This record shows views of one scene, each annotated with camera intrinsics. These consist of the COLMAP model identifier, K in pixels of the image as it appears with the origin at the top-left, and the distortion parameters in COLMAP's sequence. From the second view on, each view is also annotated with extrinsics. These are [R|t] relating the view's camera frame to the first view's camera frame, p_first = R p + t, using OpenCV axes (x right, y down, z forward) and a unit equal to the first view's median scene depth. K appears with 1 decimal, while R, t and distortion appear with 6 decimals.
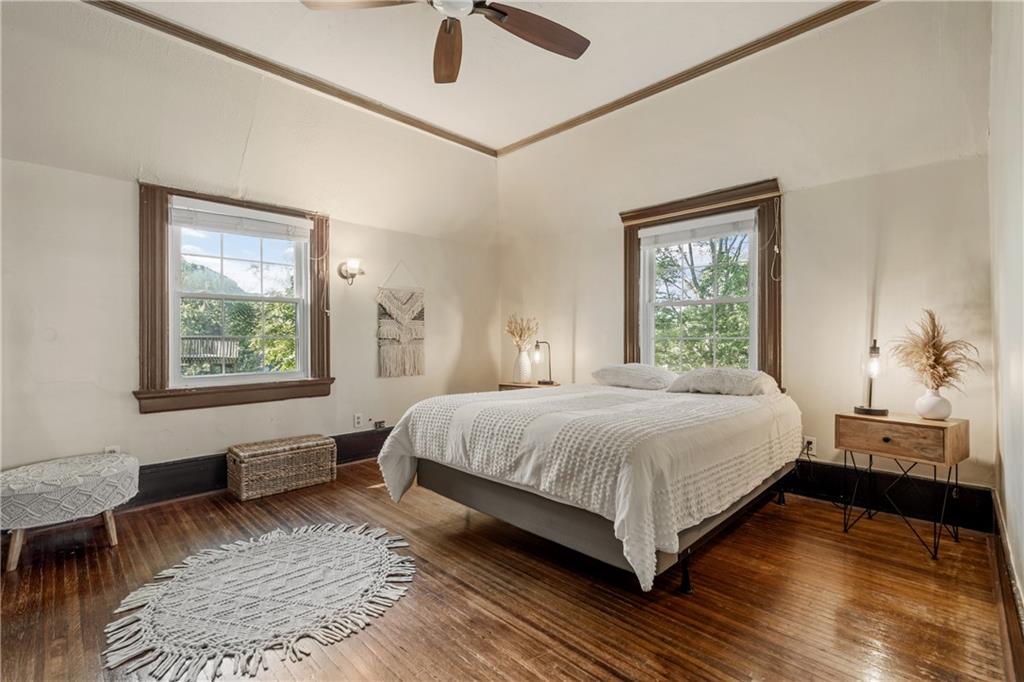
lens RADIAL K [[456.6, 0, 515.0], [0, 456.6, 339.1], [0, 0, 1]] dist [-0.004795, 0.001525]
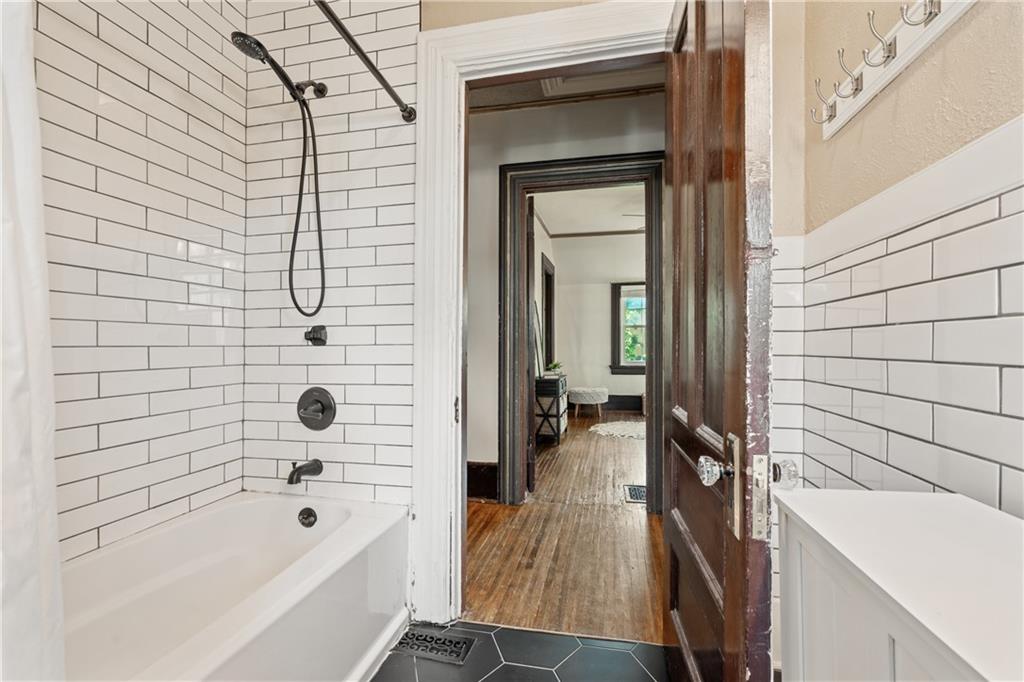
lens RADIAL K [[456.6, 0, 508.3], [0, 456.6, 343.0], [0, 0, 1]] dist [-0.004795, 0.001525]
pose [[0.542309, -0.005121, -0.840163, 1.010268], [0.002261, 0.999987, -0.004636, -0.001625], [0.840176, 0.000615, 0.542314, -0.870350]]
